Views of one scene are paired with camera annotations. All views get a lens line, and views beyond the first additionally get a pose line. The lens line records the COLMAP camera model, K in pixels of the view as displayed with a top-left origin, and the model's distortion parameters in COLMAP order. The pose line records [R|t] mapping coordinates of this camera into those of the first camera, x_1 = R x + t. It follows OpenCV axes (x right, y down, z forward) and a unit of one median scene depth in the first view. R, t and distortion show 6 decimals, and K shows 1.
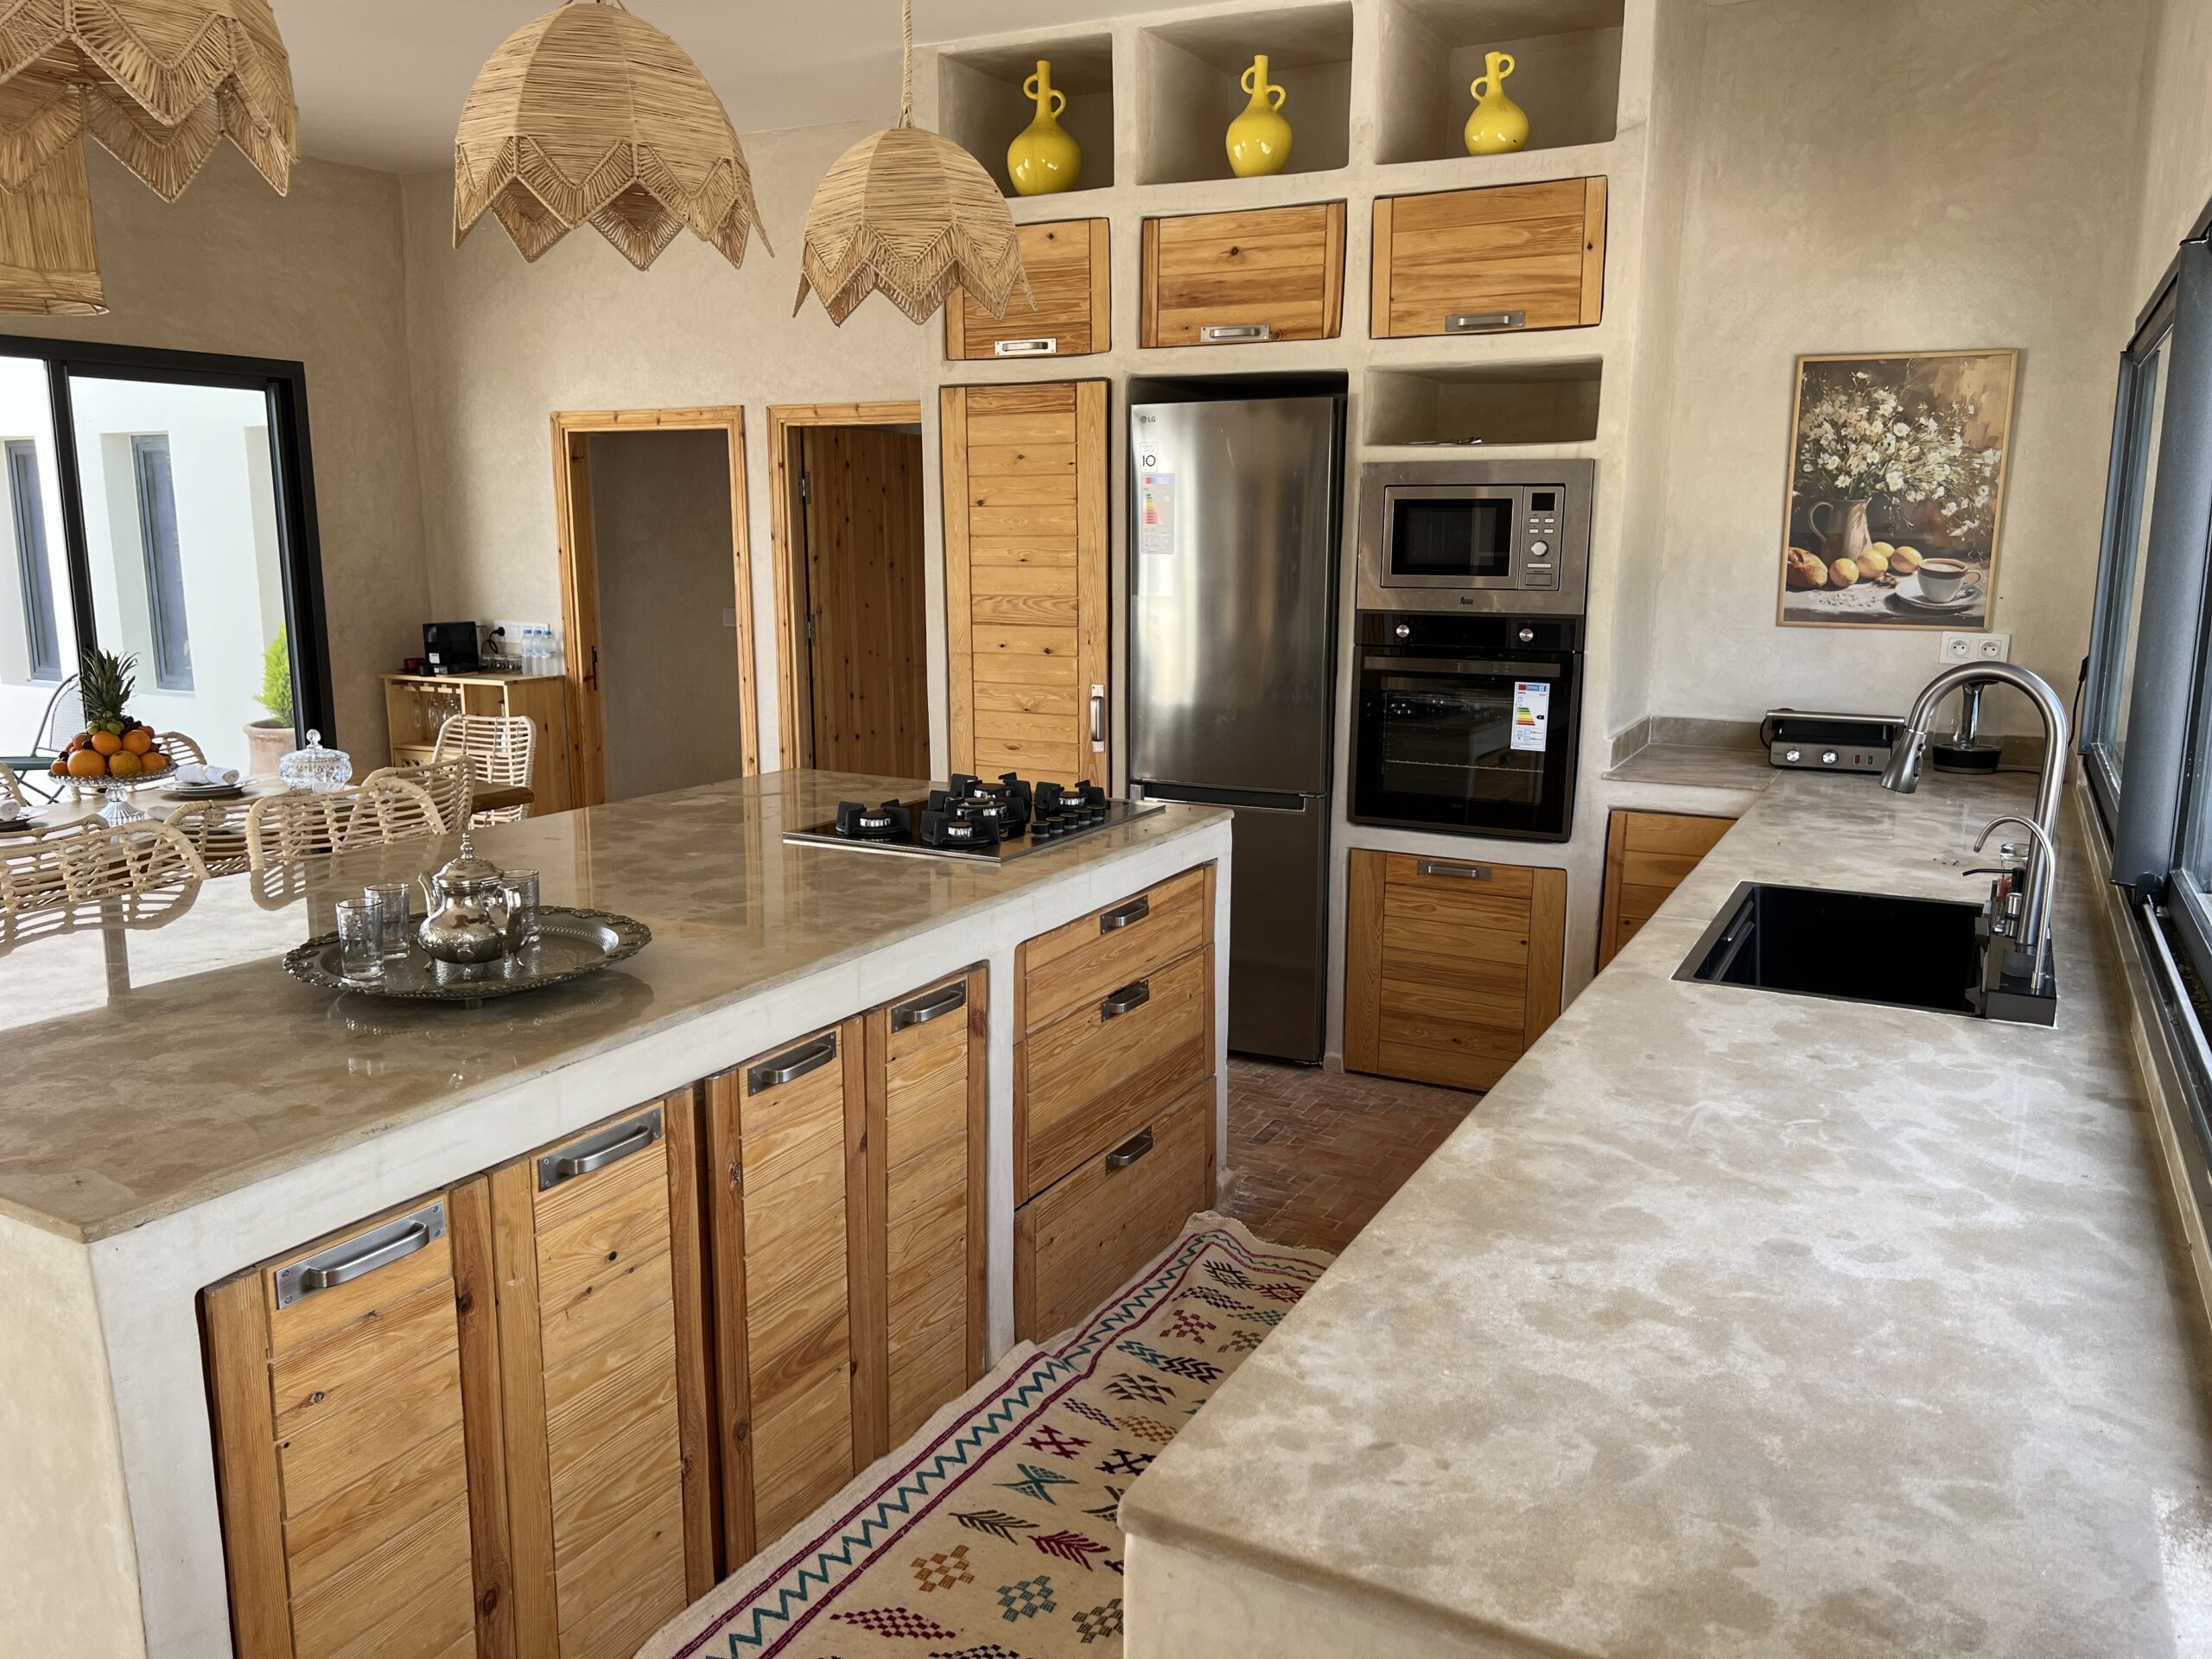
lens RADIAL K [[1666.8, 0, 1097.4], [0, 1666.8, 836.6], [0, 0, 1]] dist [0.063674, -0.072627]
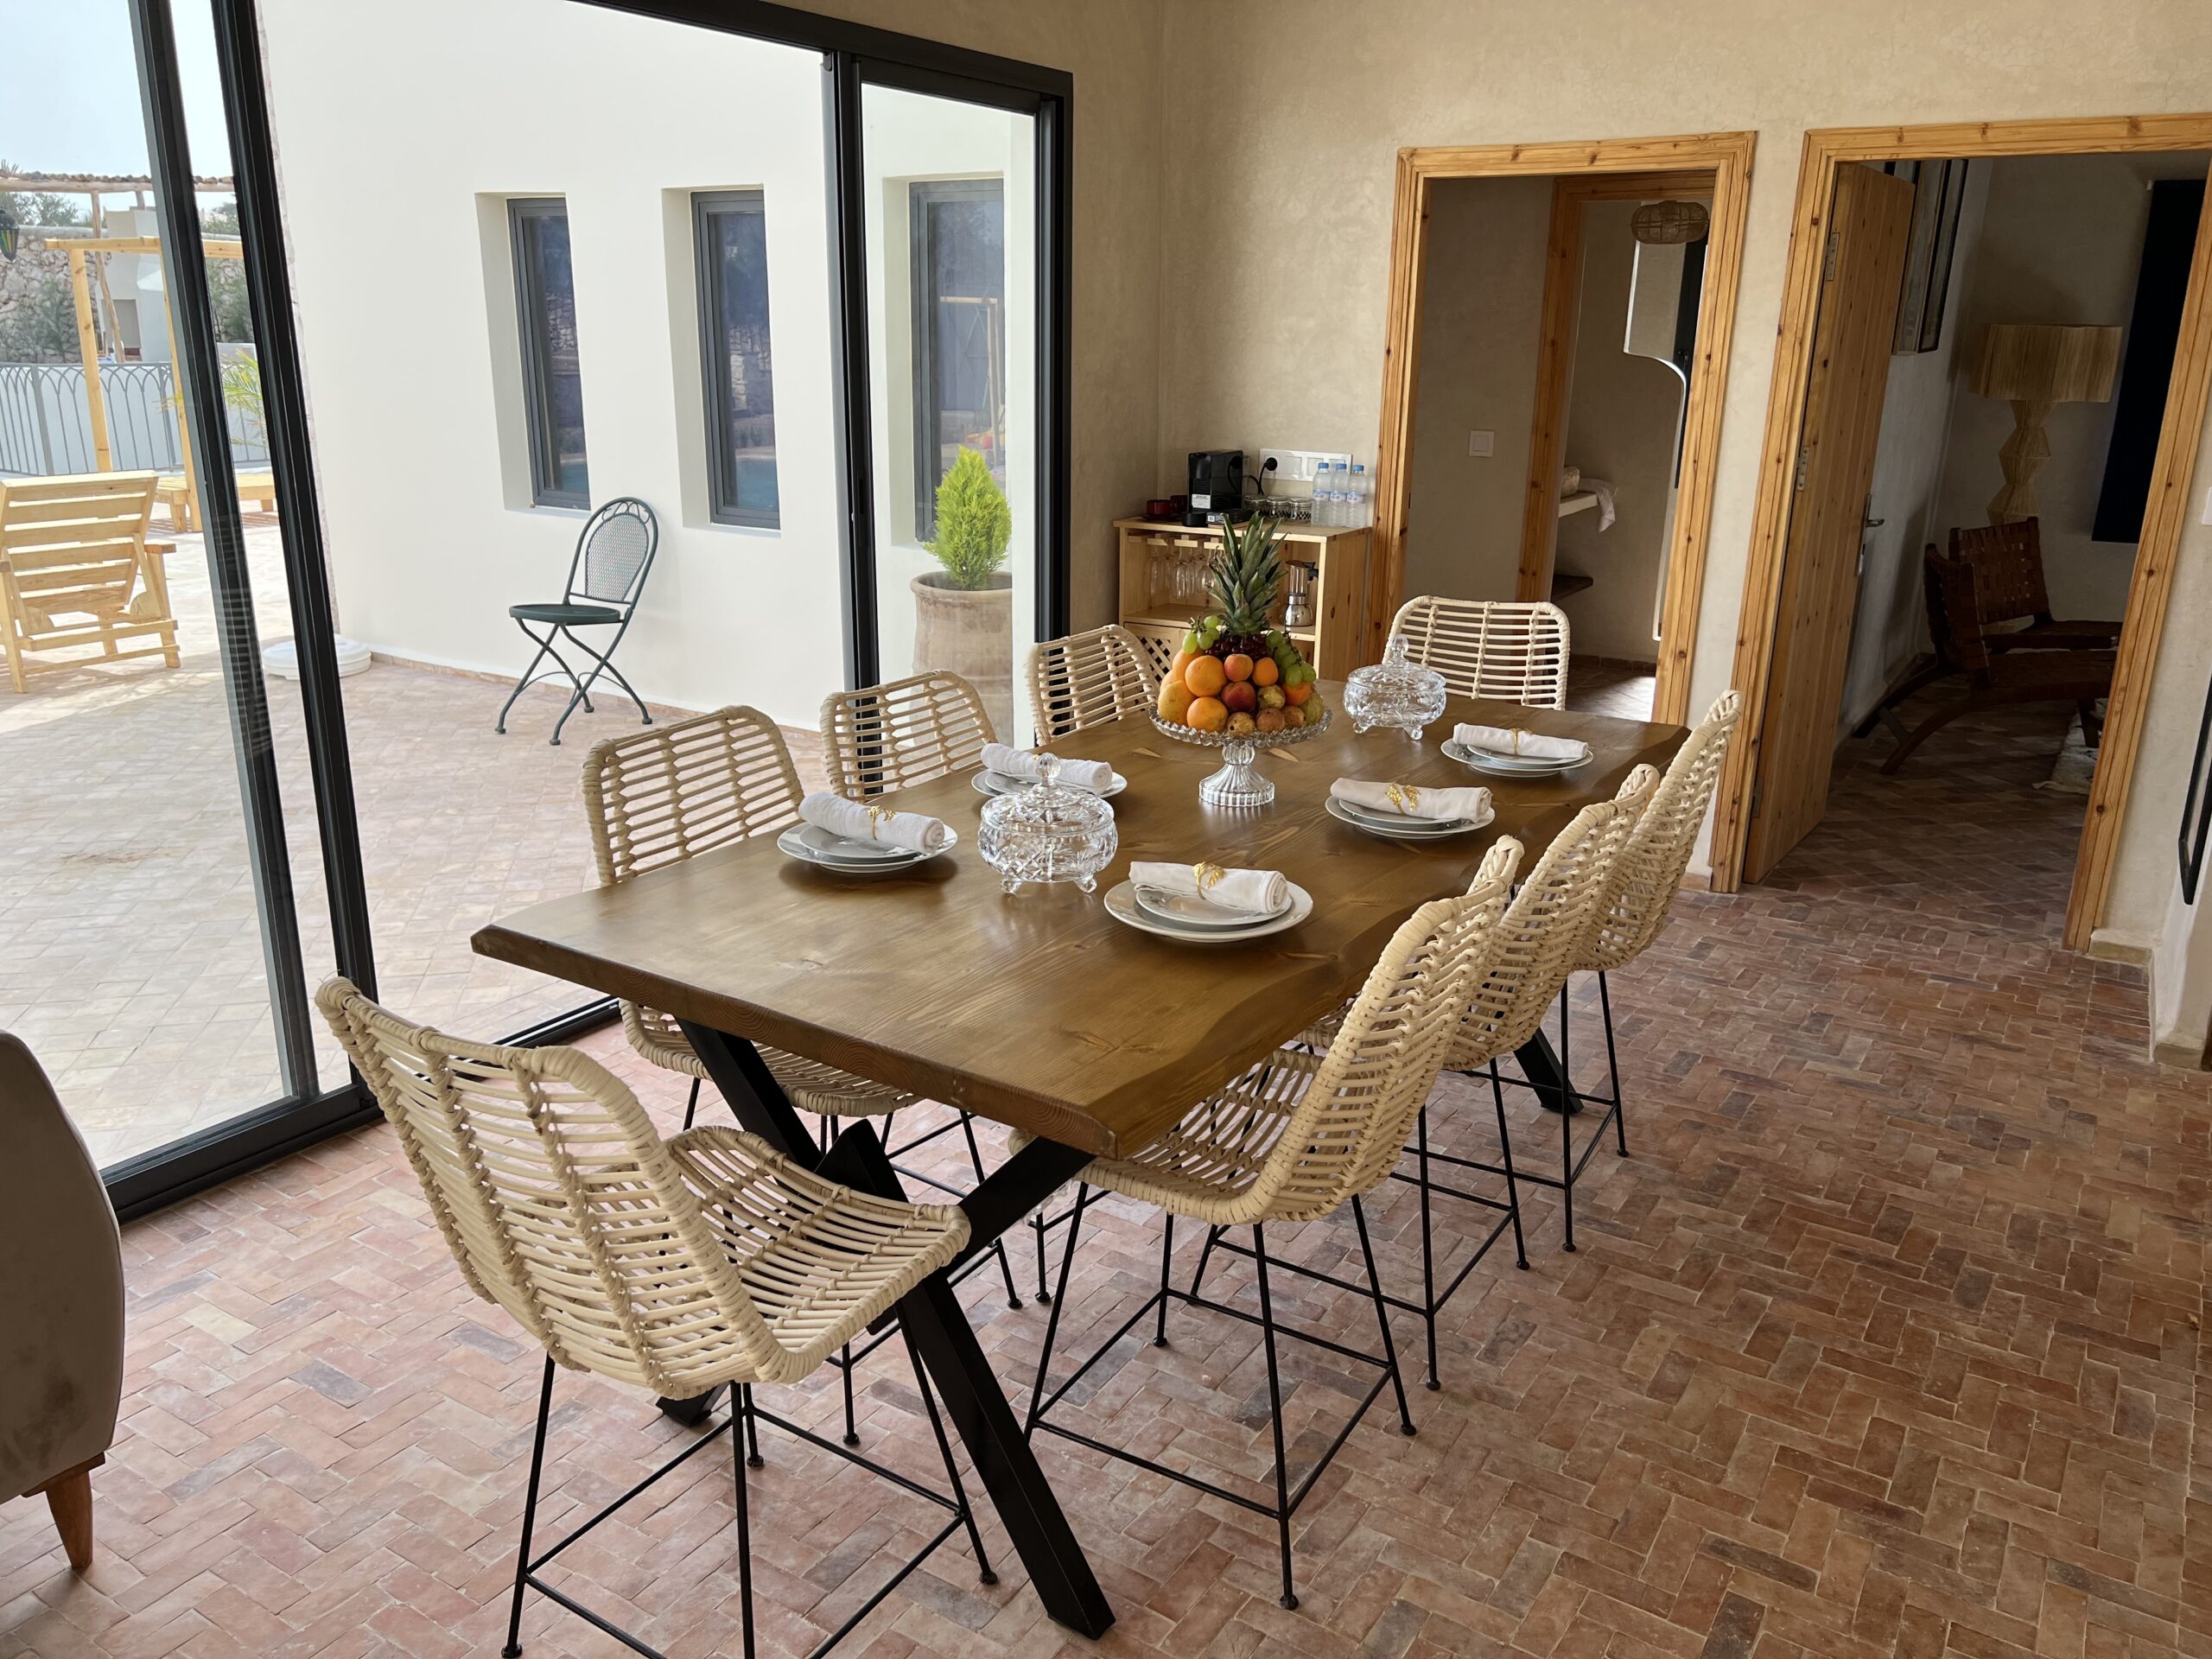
lens RADIAL K [[1666.8, 0, 1097.4], [0, 1666.8, 836.6], [0, 0, 1]] dist [0.063674, -0.072627]
pose [[0.996554, 0.036277, -0.074595, -0.544366], [-0.028048, 0.993696, 0.108547, -0.054853], [0.078062, -0.106081, 0.991289, 0.365616]]
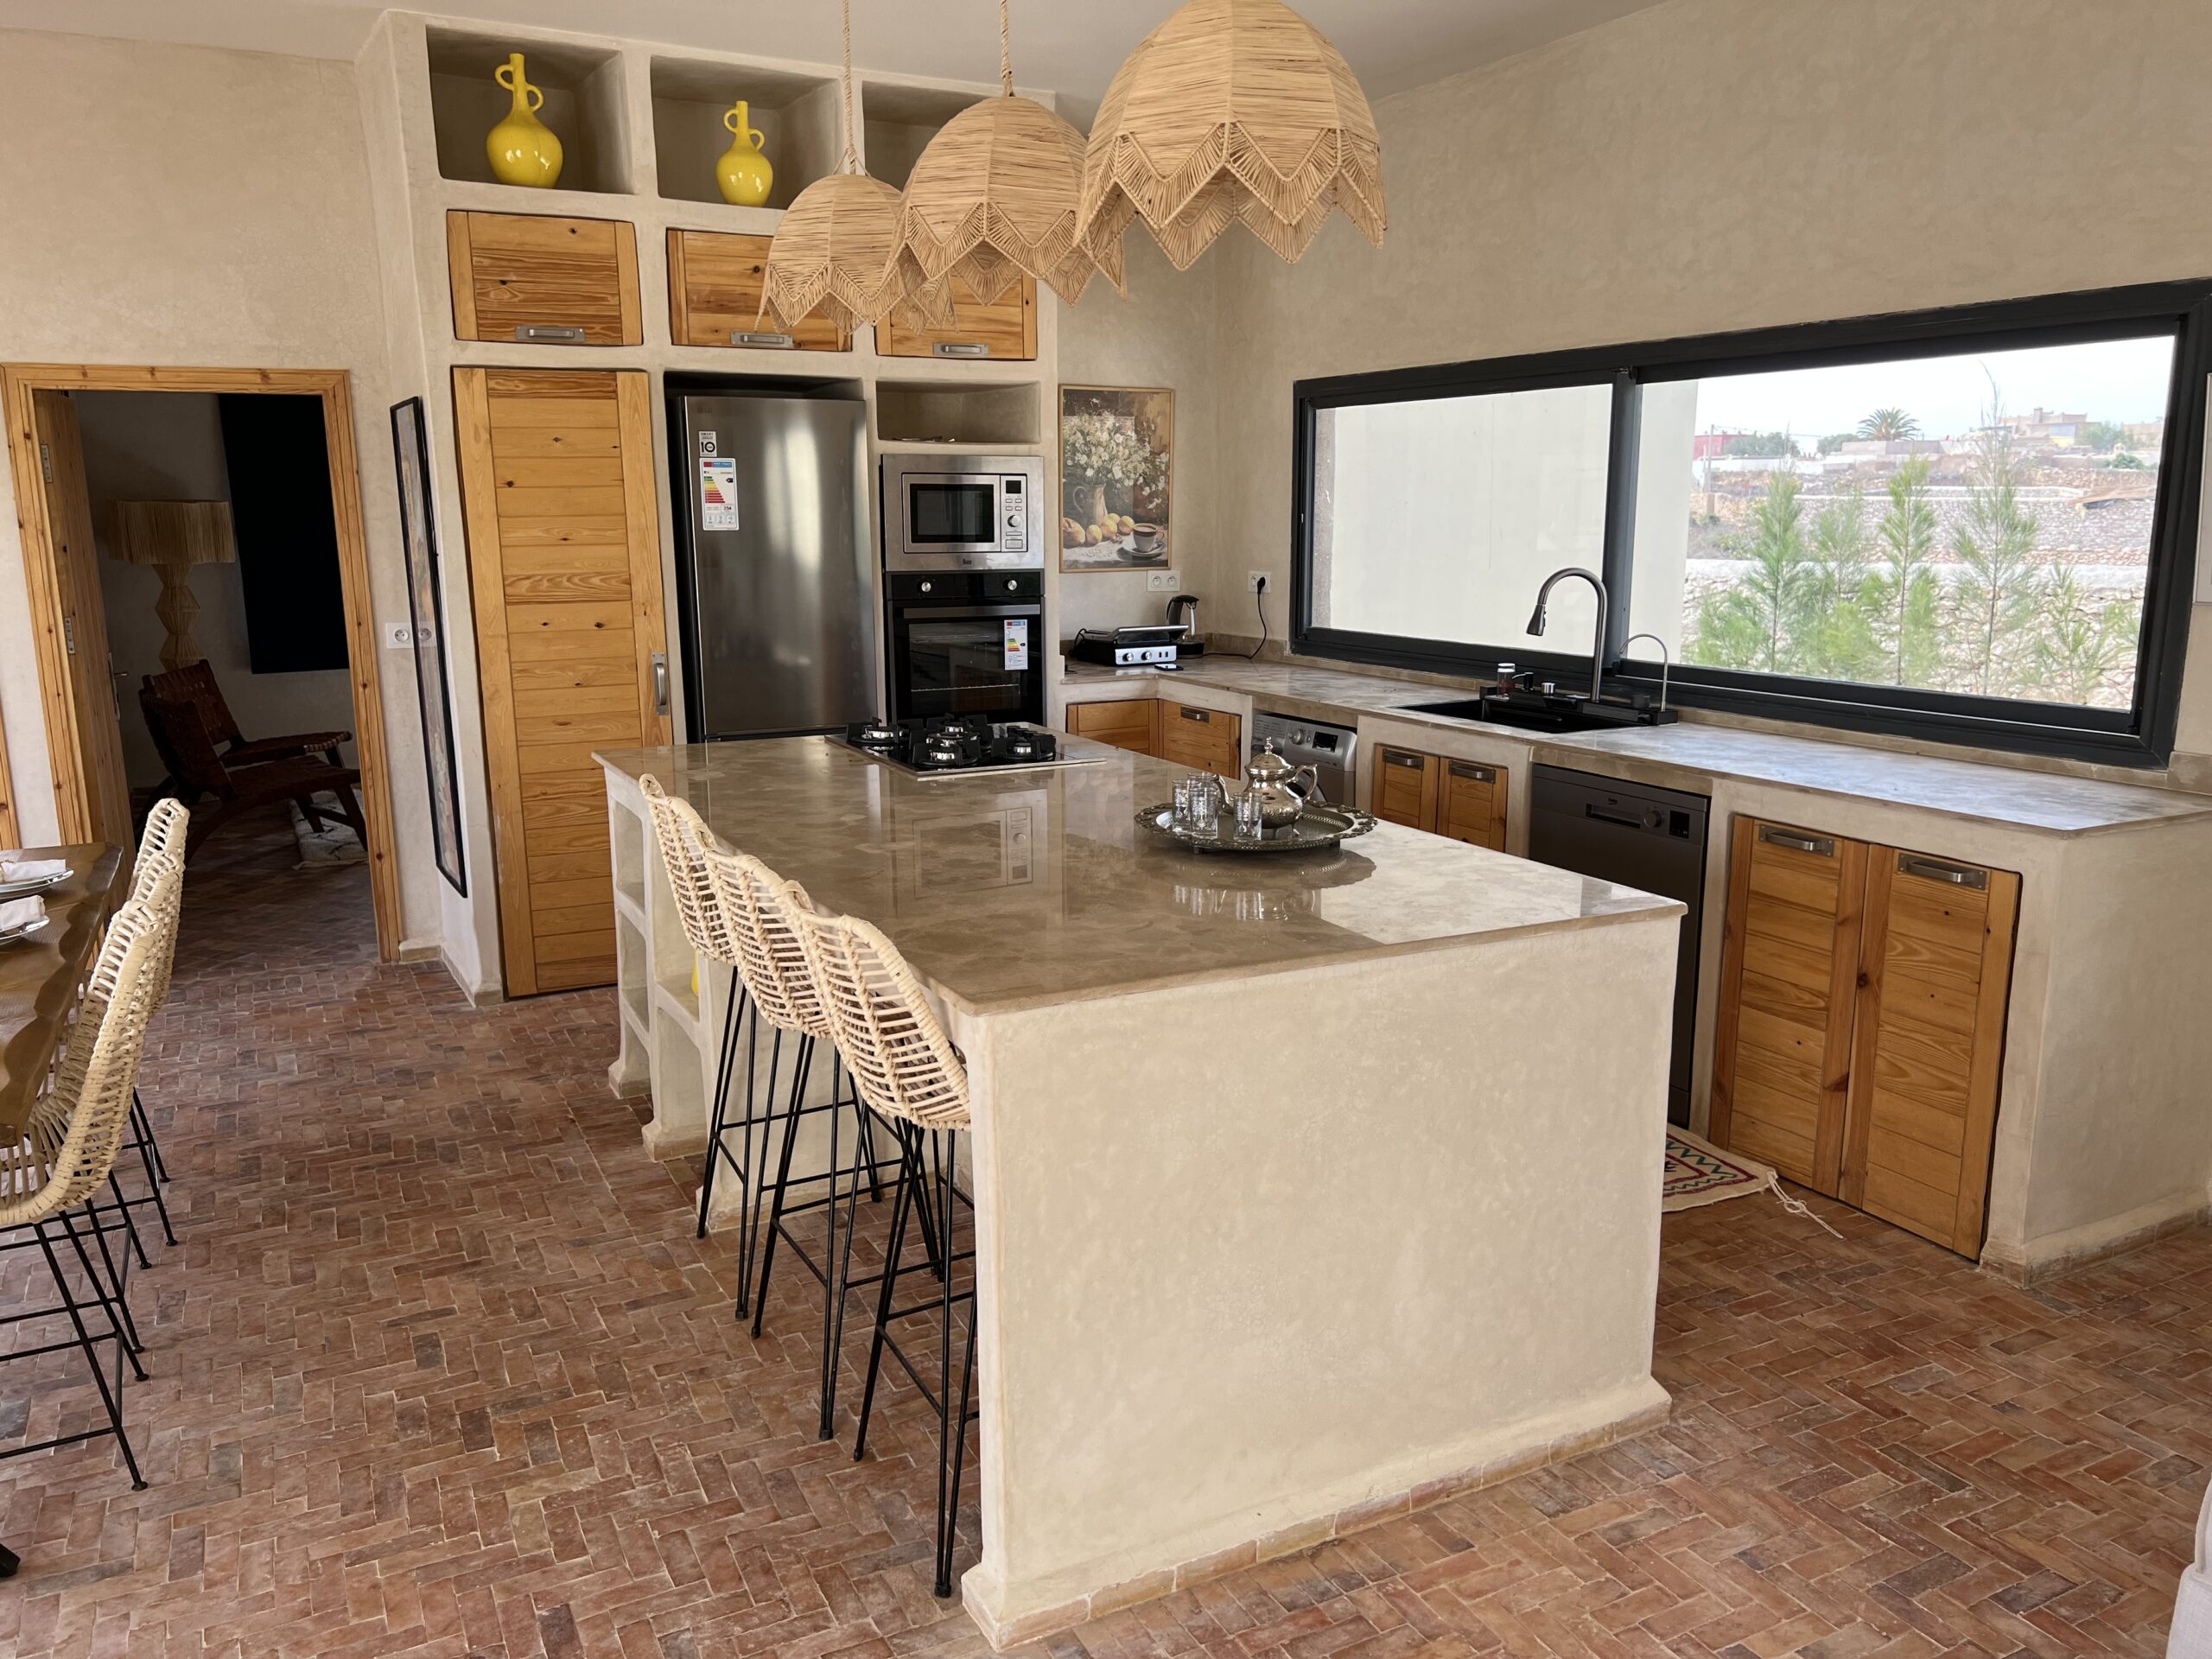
lens RADIAL K [[1664.5, 0, 1124.1], [0, 1664.5, 835.1], [0, 0, 1]] dist [0.021287, -0.008664]
pose [[0.560778, -0.172839, 0.809725, -0.759094], [0.158230, 0.982316, 0.100096, -0.038930], [-0.812706, 0.071991, 0.578210, 0.150694]]
